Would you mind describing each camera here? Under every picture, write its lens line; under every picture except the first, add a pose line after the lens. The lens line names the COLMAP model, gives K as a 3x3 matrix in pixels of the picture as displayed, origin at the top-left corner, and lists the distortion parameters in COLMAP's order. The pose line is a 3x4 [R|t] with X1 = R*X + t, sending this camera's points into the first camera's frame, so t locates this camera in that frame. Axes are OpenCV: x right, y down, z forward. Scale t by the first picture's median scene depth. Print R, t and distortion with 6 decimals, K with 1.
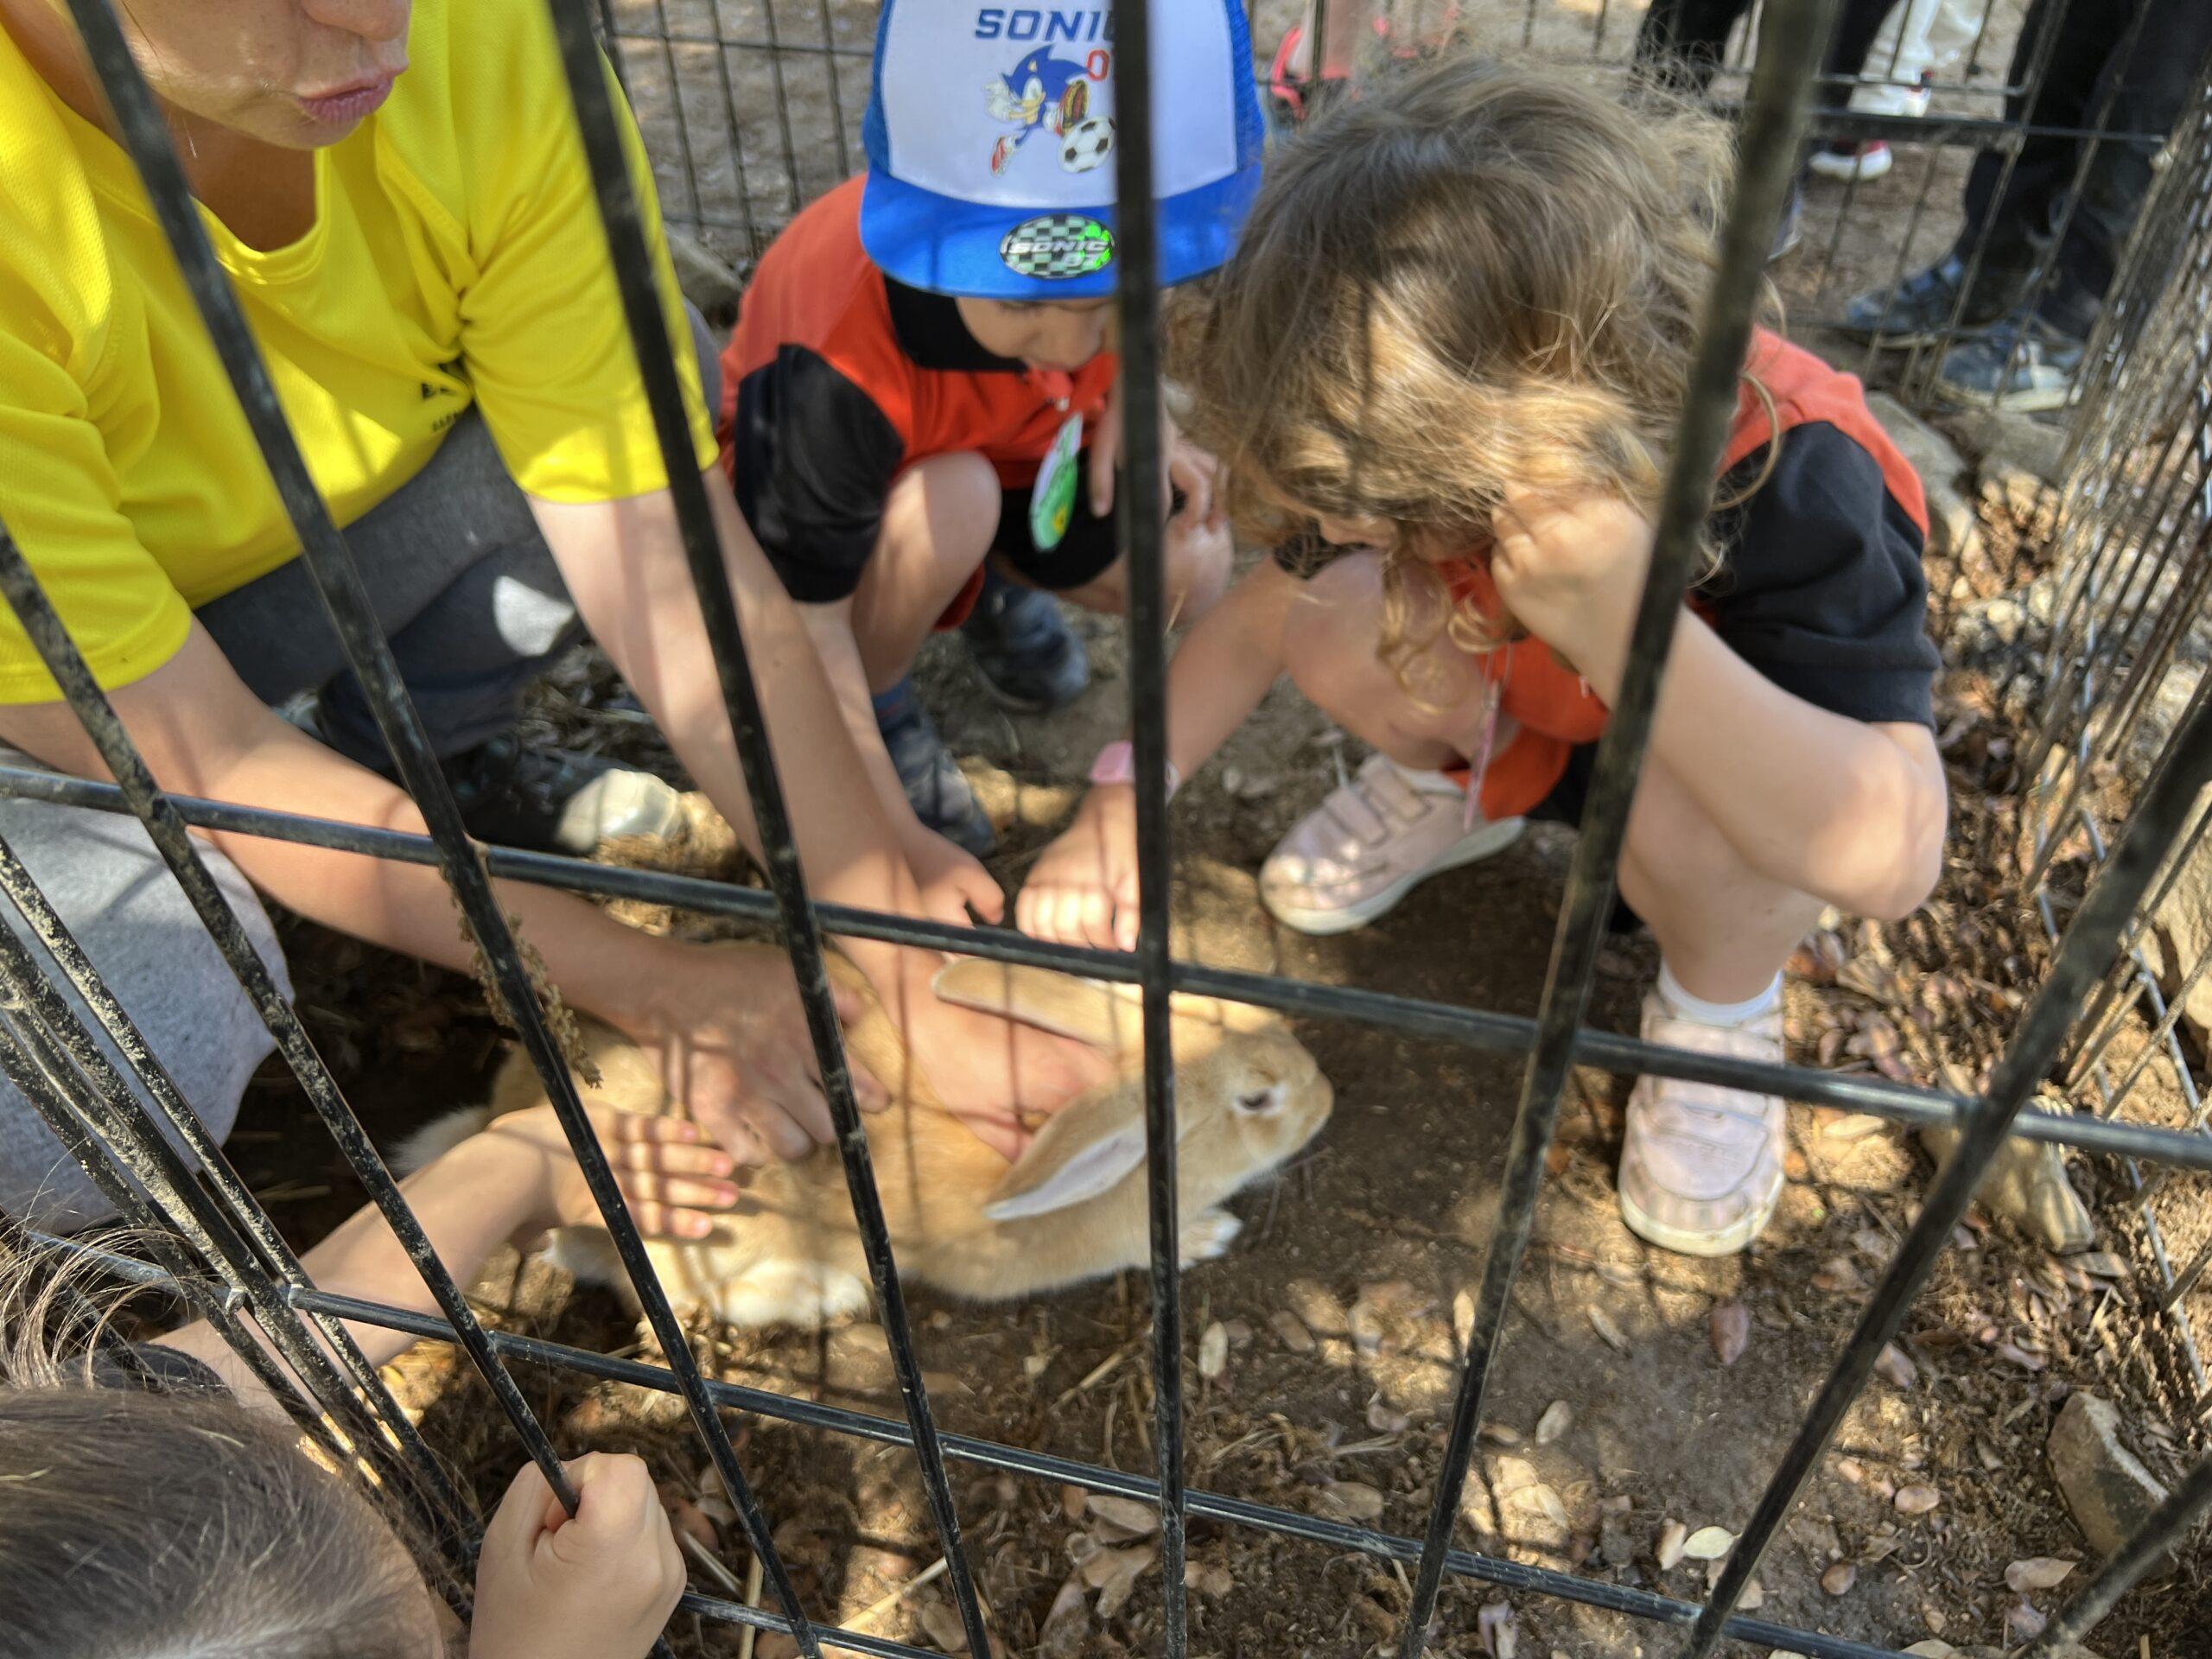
lens RADIAL K [[1620.6, 0, 1106.0], [0, 1620.6, 829.5], [0, 0, 1]] dist [-0.000601, 0.004025]
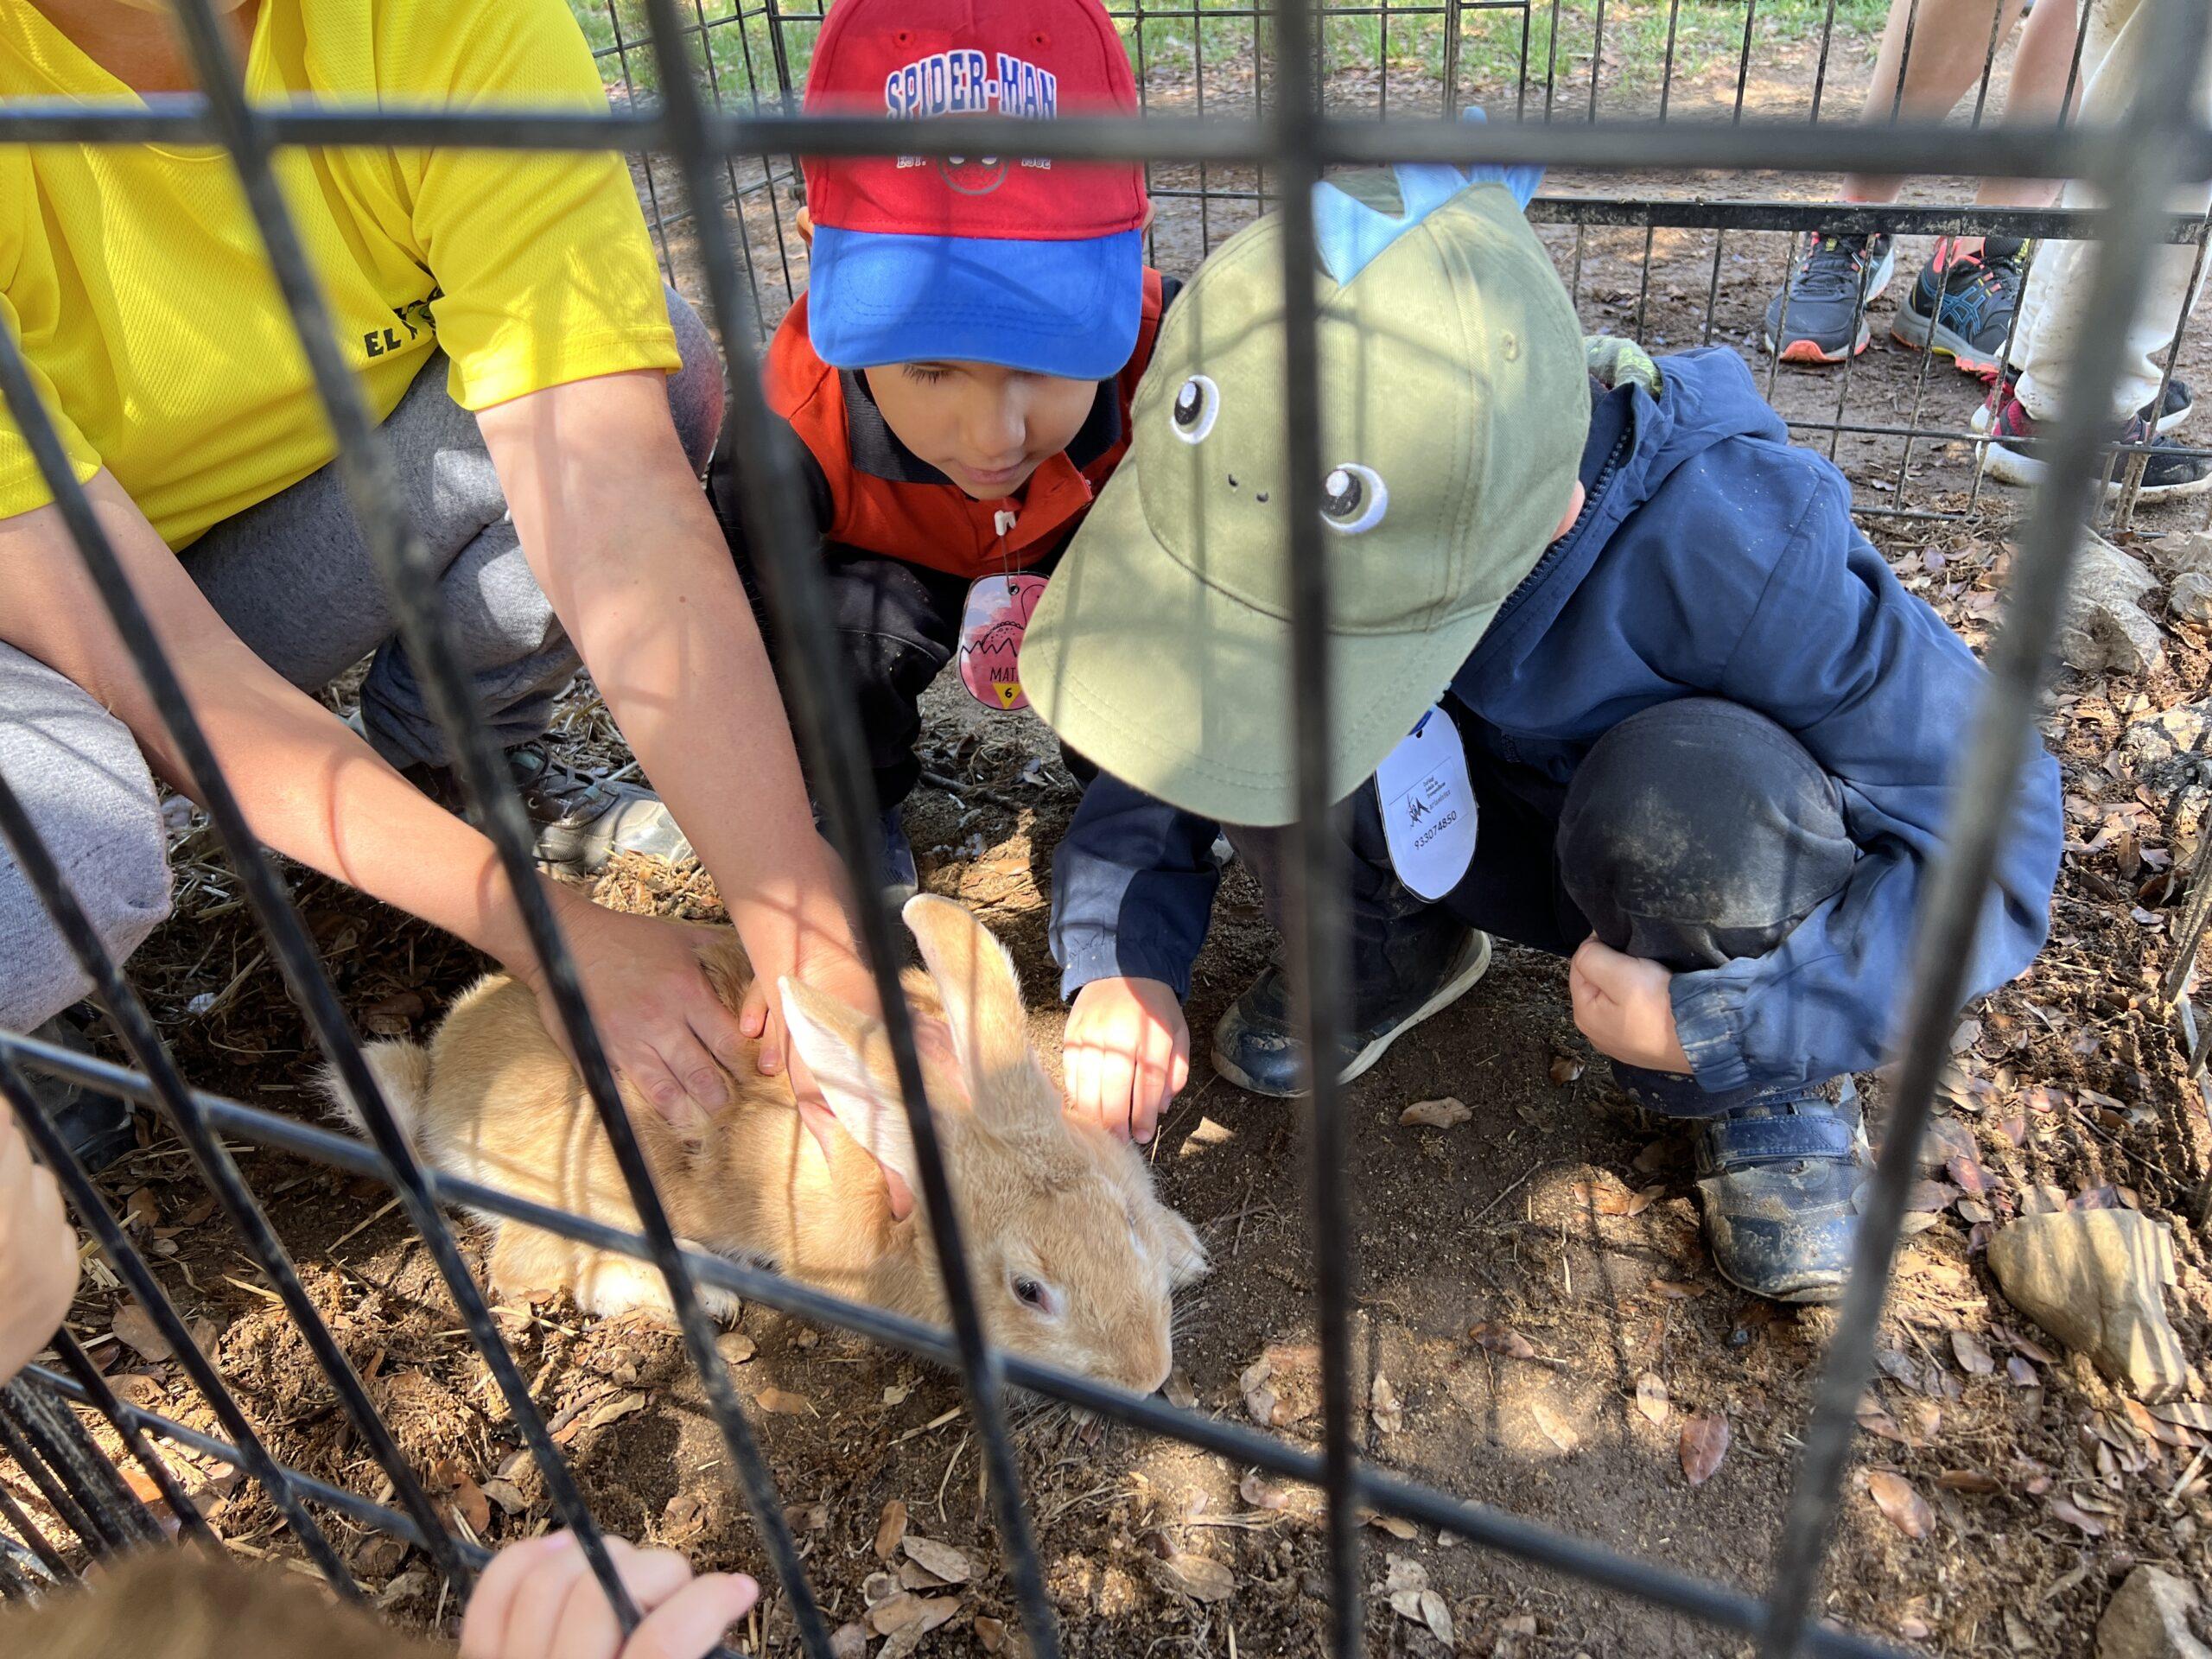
lens RADIAL K [[1620.6, 0, 1106.0], [0, 1620.6, 829.5], [0, 0, 1]] dist [-0.000601, 0.004025]
pose [[0.983658, 0.056469, -0.170960, 0.219048], [-0.080972, 0.986845, -0.139932, 0.146123], [0.160810, 0.151488, 0.975291, 0.104502]]
